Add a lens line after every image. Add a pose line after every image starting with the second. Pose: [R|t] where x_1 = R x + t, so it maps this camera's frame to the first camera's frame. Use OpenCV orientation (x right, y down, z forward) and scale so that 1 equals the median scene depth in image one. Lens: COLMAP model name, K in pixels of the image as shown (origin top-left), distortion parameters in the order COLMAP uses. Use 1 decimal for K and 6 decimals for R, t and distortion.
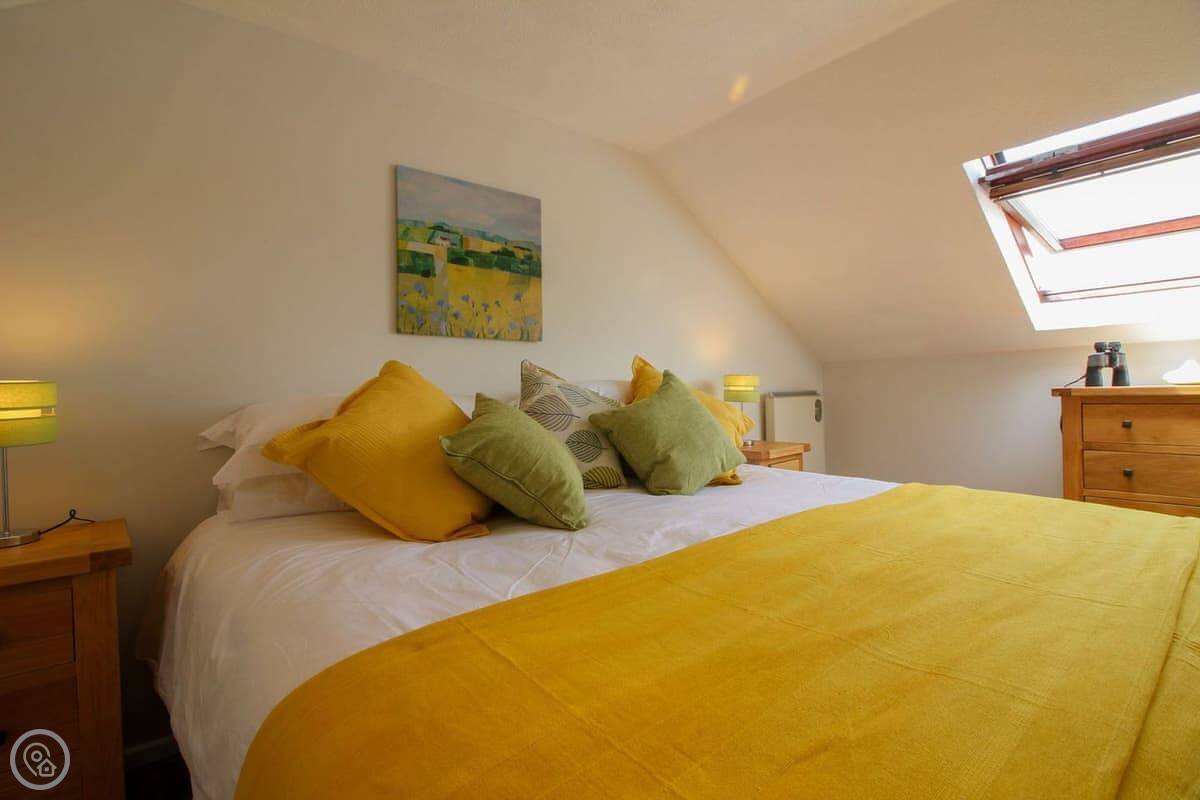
lens RADIAL K [[565.1, 0, 598.5], [0, 565.1, 388.0], [0, 0, 1]] dist [-0.001355, -0.011478]
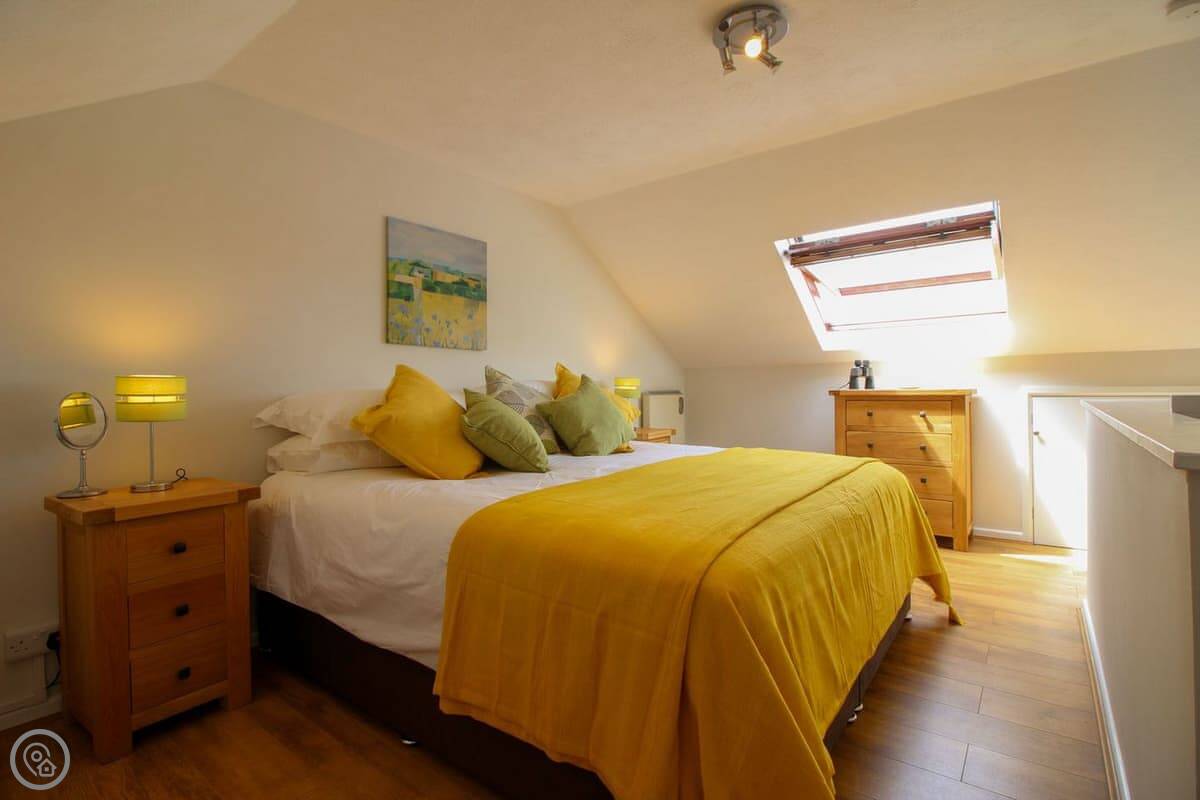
lens RADIAL K [[565.1, 0, 591.2], [0, 565.1, 386.8], [0, 0, 1]] dist [-0.001355, -0.011478]
pose [[0.975644, 0.012603, 0.218997, -0.162706], [-0.012656, 0.999919, -0.001160, 0.001784], [-0.218993, -0.001640, 0.975725, -0.375191]]
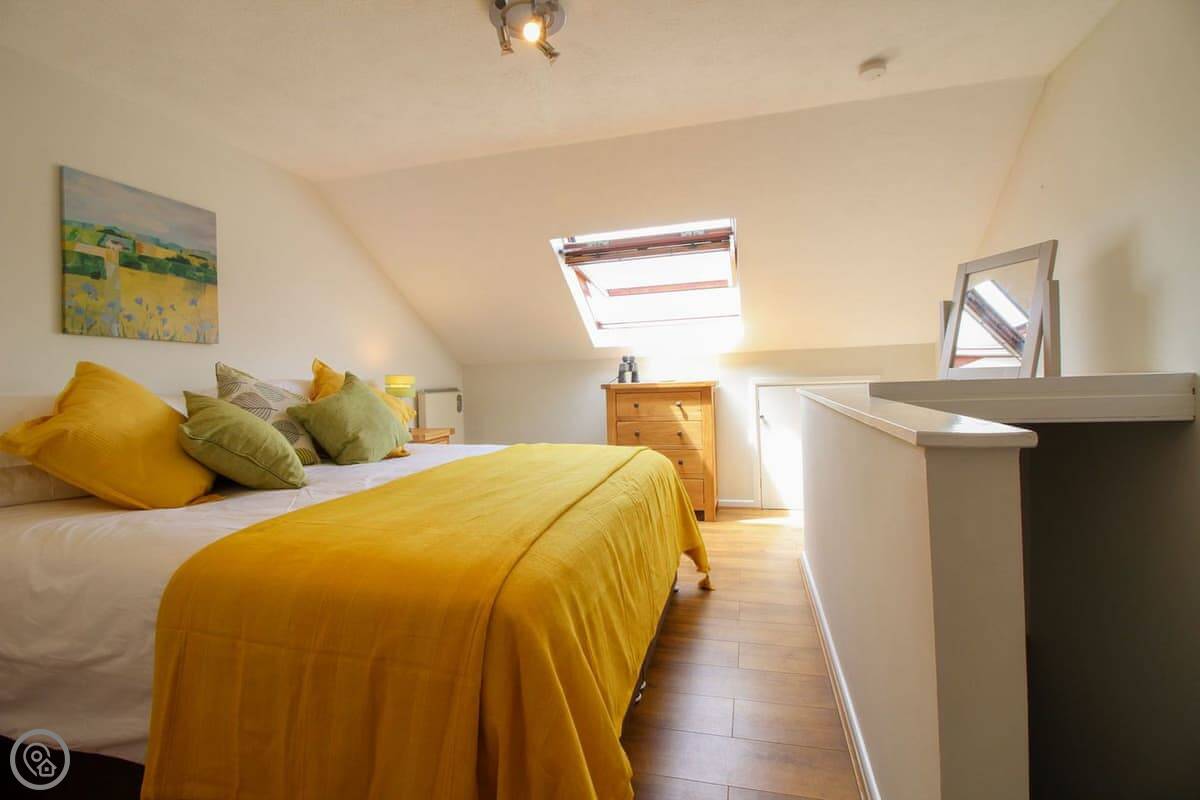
lens RADIAL K [[565.1, 0, 601.7], [0, 565.1, 386.0], [0, 0, 1]] dist [-0.001355, -0.011478]
pose [[0.808928, -0.007817, 0.587856, -0.153467], [0.008179, 0.999964, 0.002041, 0.002291], [-0.587851, 0.003157, 0.808963, -0.336669]]
